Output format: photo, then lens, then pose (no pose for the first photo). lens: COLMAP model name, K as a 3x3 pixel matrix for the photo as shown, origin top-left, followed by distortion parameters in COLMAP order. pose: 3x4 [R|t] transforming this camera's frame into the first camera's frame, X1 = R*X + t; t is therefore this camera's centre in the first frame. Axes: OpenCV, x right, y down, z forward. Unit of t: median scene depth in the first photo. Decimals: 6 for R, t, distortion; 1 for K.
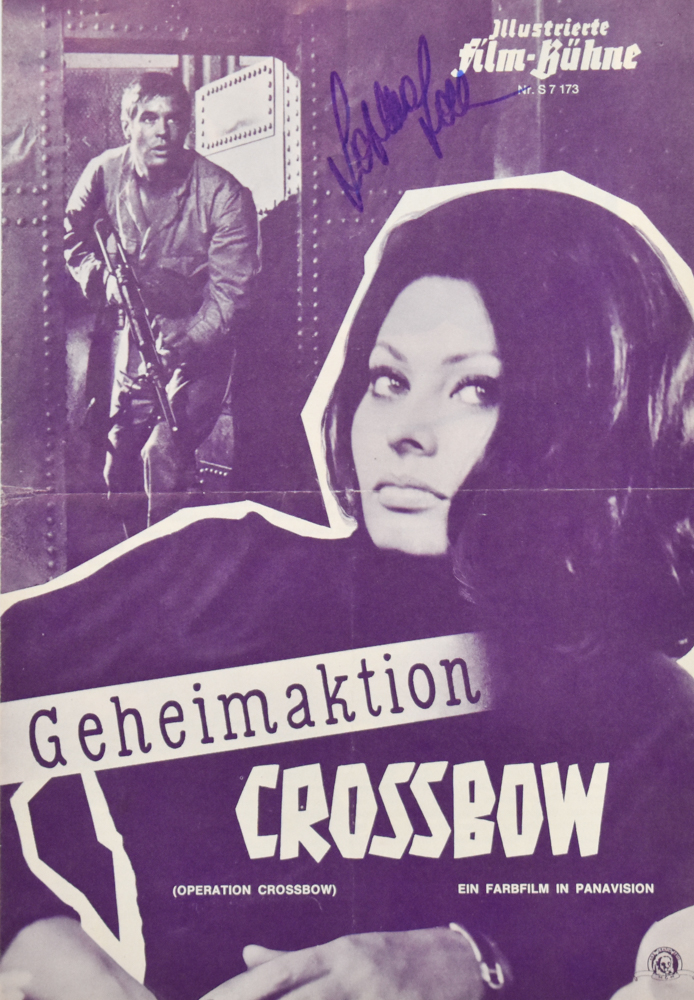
lens RADIAL K [[2451.3, 0, 344.9], [0, 2451.3, 499.5], [0, 0, 1]] dist [-0.017946, 0.000000]
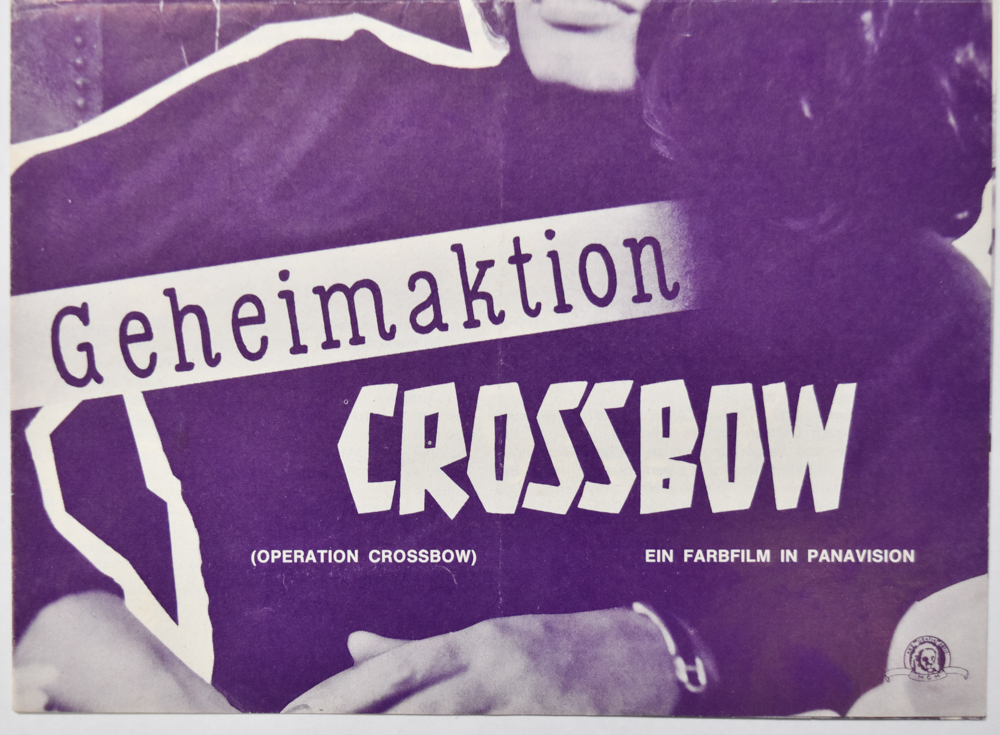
lens RADIAL K [[1407.2, 0, 504.2], [0, 1407.2, 367.4], [0, 0, 1]] dist [-0.037803, 0.000000]
pose [[0.999728, 0.005921, 0.022565, -0.005091], [-0.007197, 0.998356, 0.056867, 0.079481], [-0.022191, -0.057014, 0.998127, 0.585837]]
